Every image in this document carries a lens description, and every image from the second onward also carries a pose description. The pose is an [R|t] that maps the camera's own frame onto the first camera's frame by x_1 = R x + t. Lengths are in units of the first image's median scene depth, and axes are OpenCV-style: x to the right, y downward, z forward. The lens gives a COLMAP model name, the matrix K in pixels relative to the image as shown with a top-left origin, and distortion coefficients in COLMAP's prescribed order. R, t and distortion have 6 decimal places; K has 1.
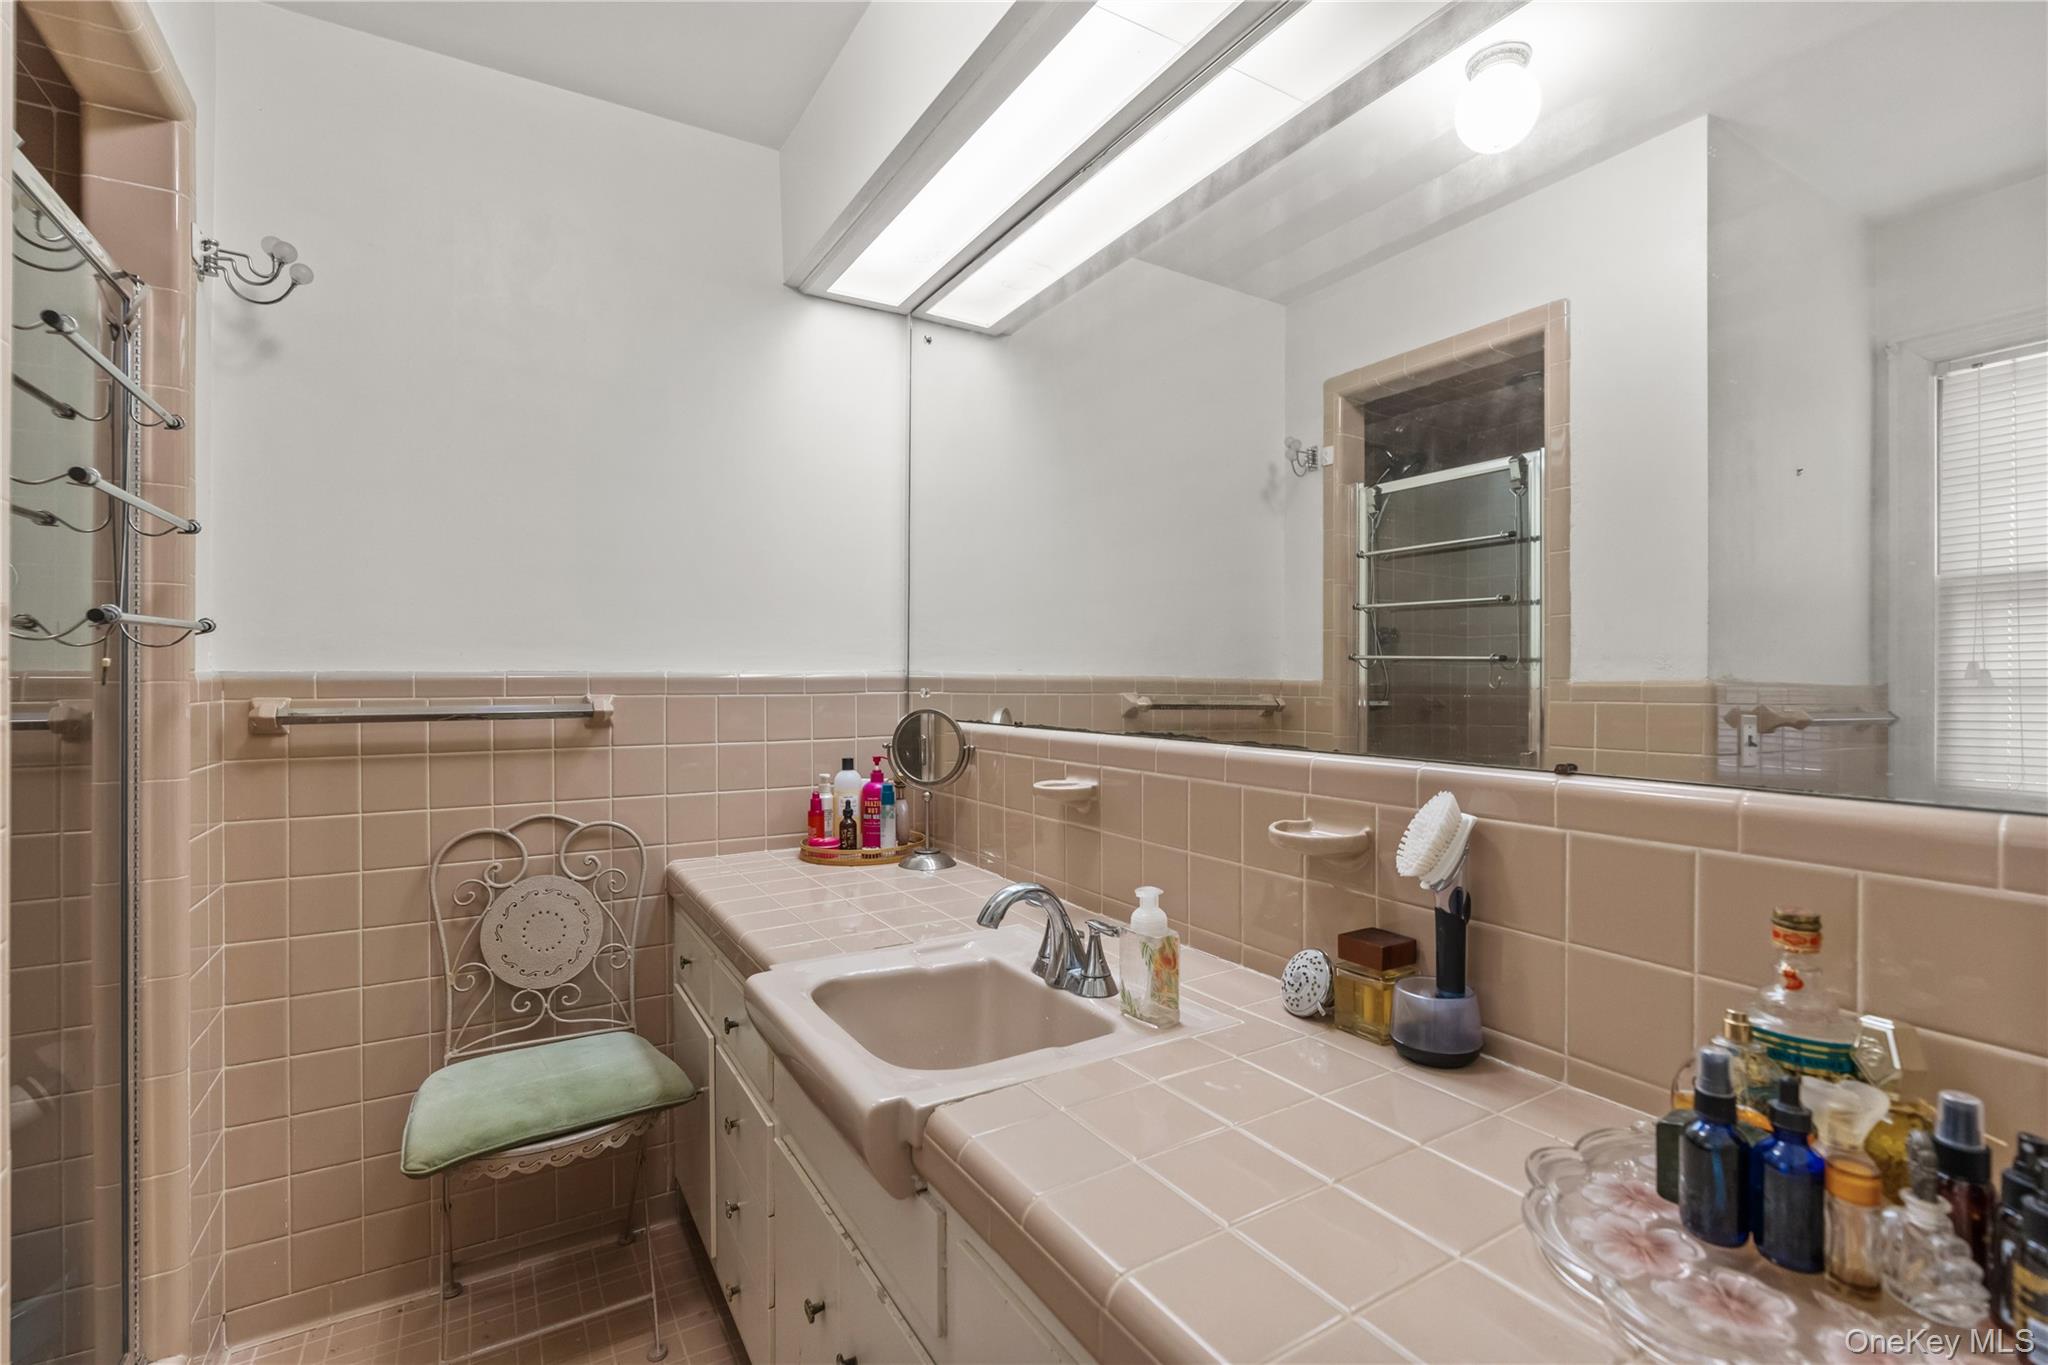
lens RADIAL K [[939.4, 0, 1024.9], [0, 939.4, 686.0], [0, 0, 1]] dist [-0.009381, 0.003266]
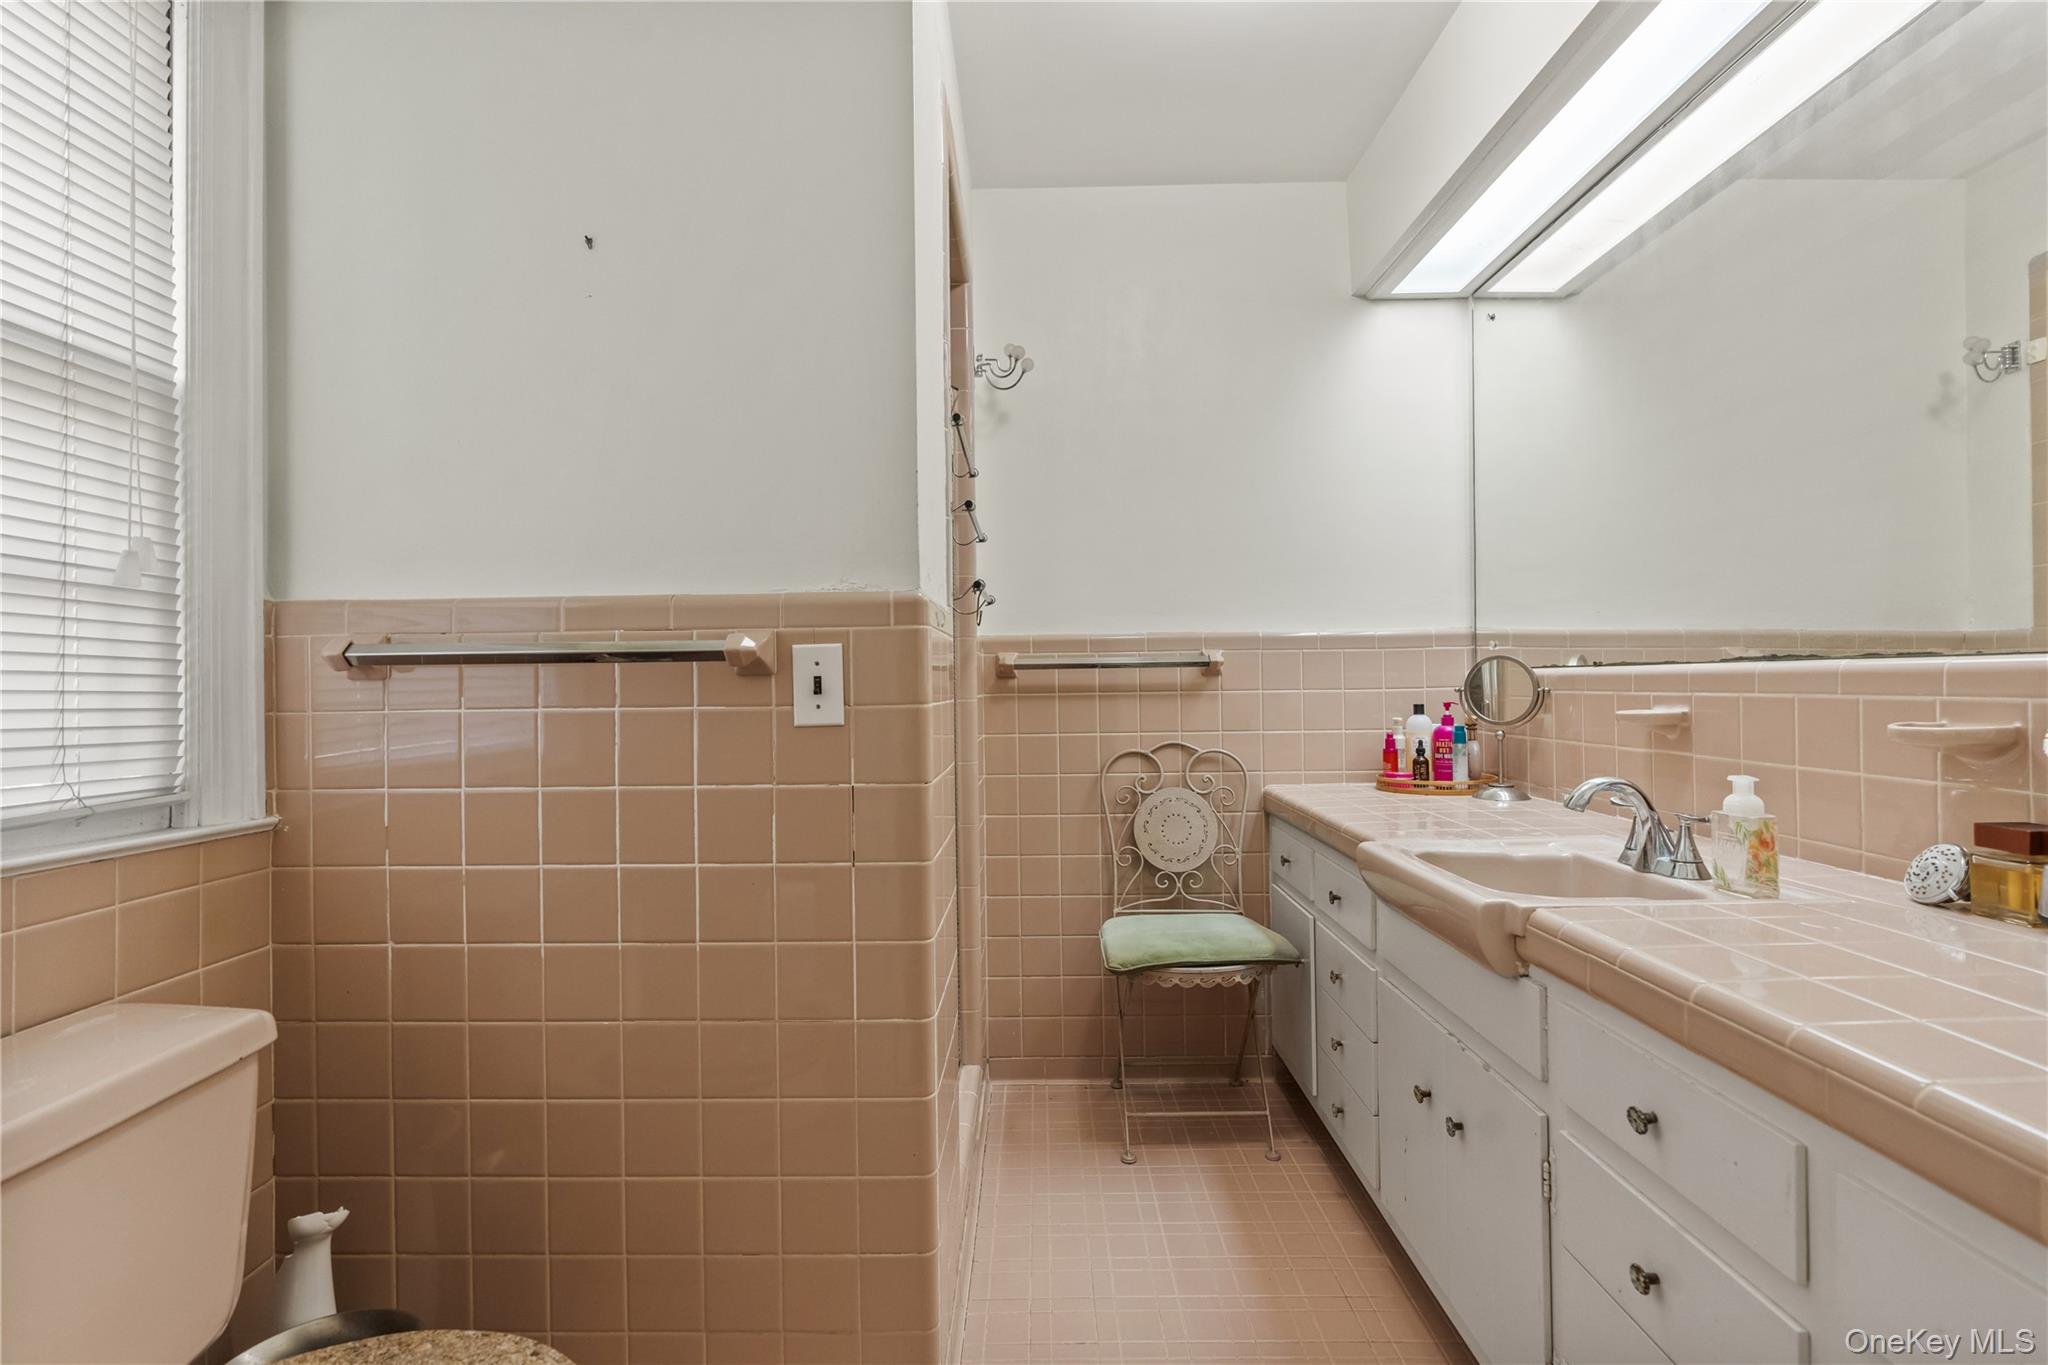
lens RADIAL K [[939.4, 0, 1016.5], [0, 939.4, 678.0], [0, 0, 1]] dist [-0.009381, 0.003266]
pose [[0.850632, -0.012601, -0.525610, -0.009653], [0.008152, 0.999909, -0.010780, 0.063350], [0.525698, 0.004885, 0.850657, -0.239590]]
